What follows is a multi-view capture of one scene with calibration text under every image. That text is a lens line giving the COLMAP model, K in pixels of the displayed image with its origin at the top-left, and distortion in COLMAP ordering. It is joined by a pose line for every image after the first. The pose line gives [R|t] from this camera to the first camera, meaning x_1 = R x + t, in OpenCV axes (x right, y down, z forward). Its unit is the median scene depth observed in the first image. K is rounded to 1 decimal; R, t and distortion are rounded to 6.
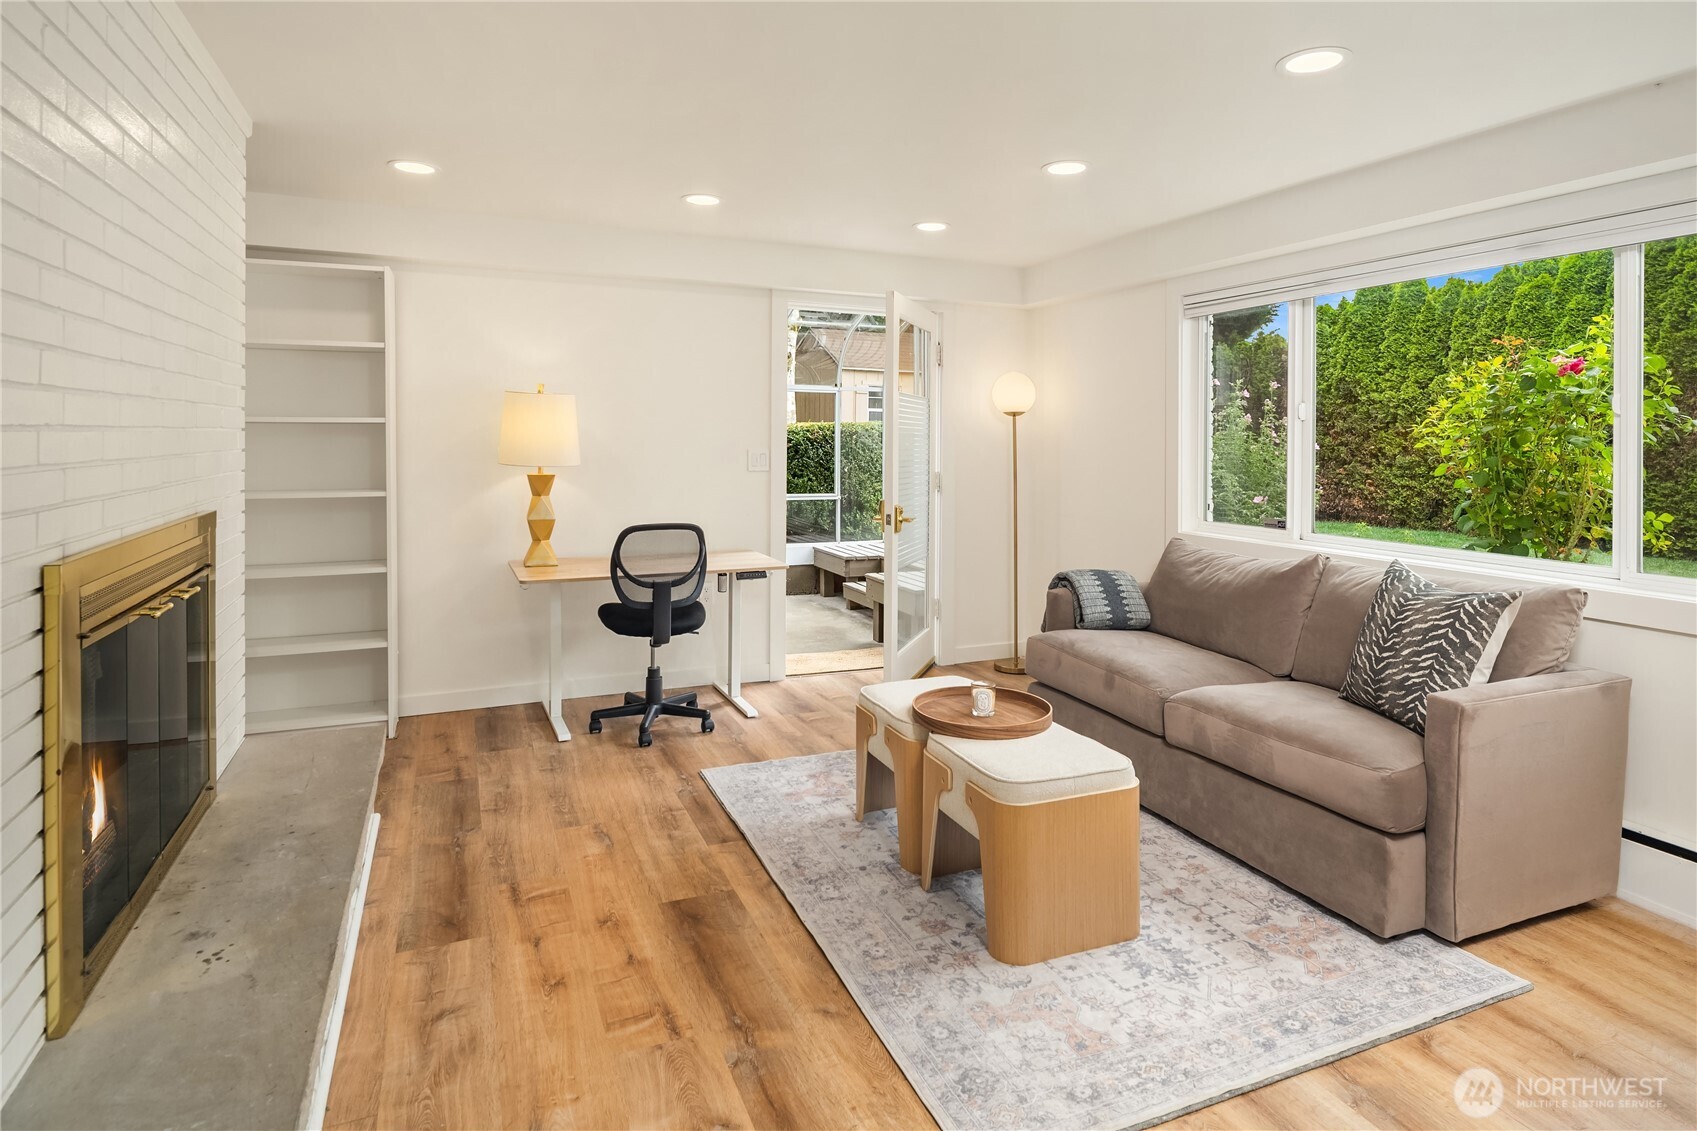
lens RADIAL K [[922.1, 0, 847.8], [0, 922.1, 565.0], [0, 0, 1]] dist [0.000026, -0.000002]
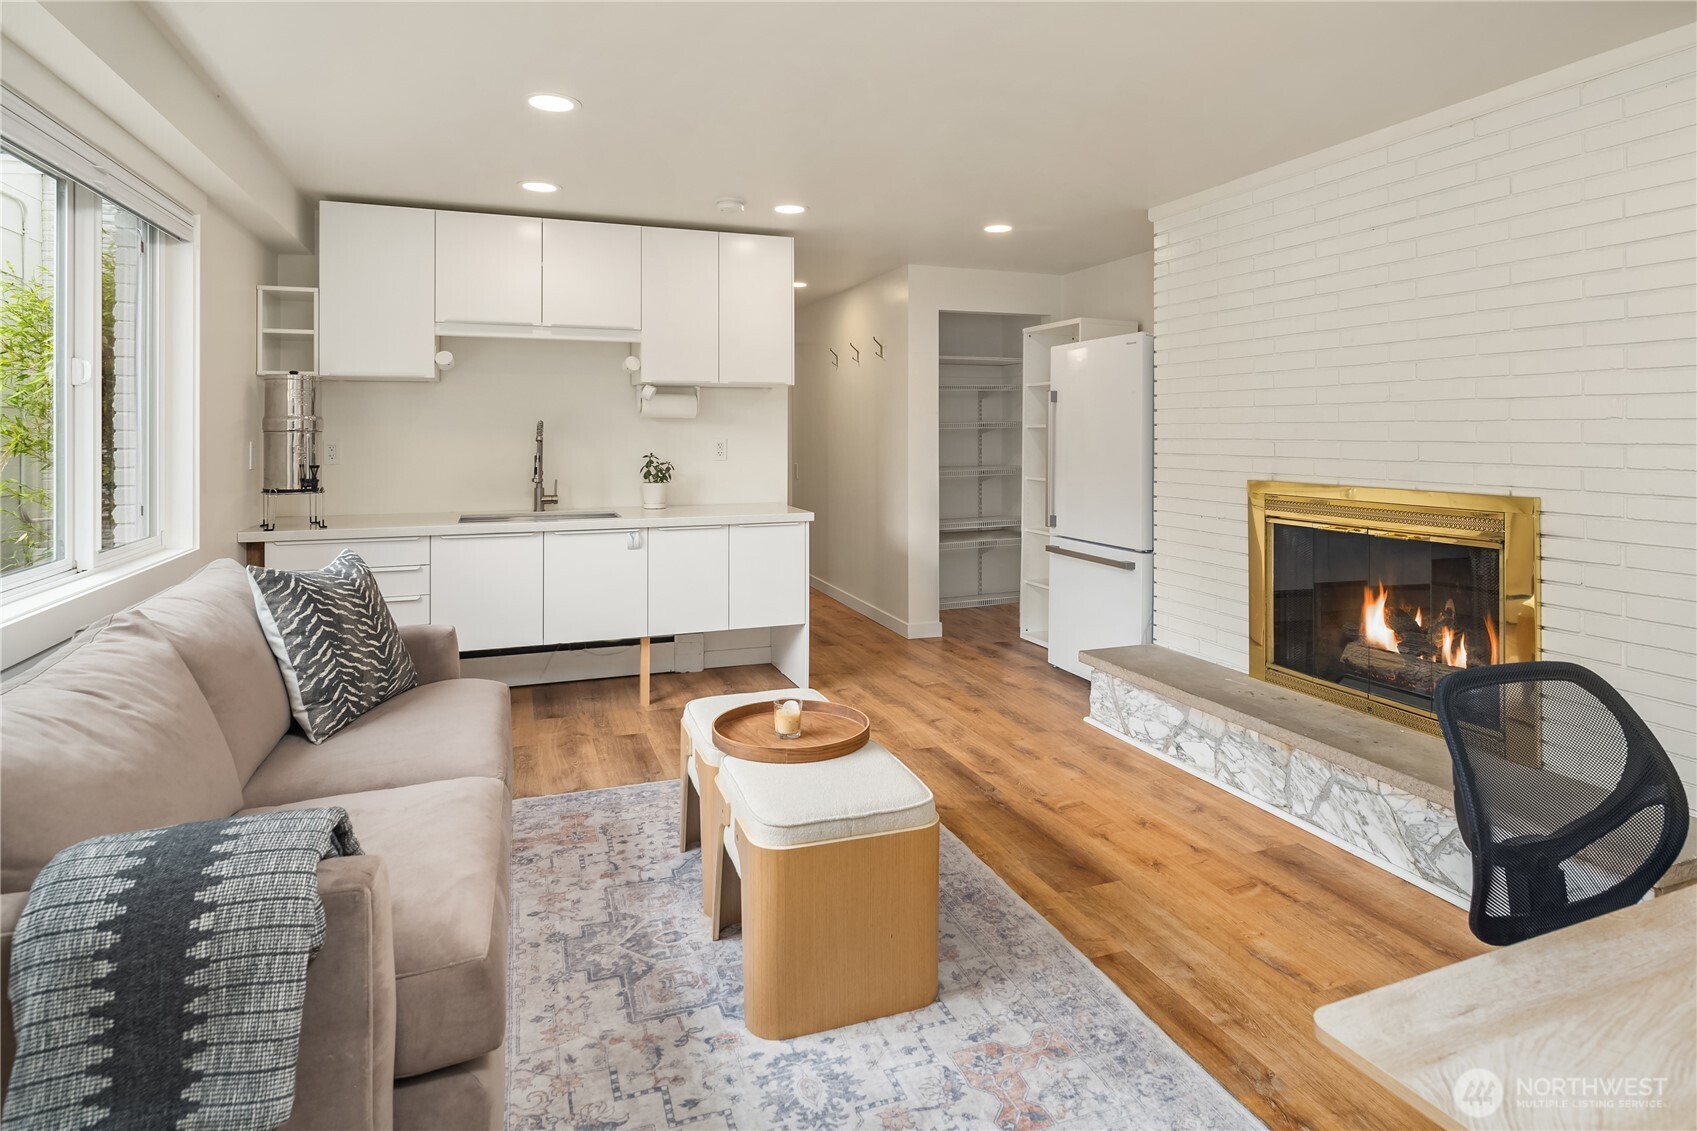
lens RADIAL K [[922.1, 0, 850.1], [0, 922.1, 564.8], [0, 0, 1]] dist [0.000026, -0.000002]
pose [[-0.998897, -0.019775, 0.042598, 0.059109], [-0.007183, 0.960691, 0.277528, -0.243912], [-0.046411, 0.276915, -0.959773, 1.839070]]
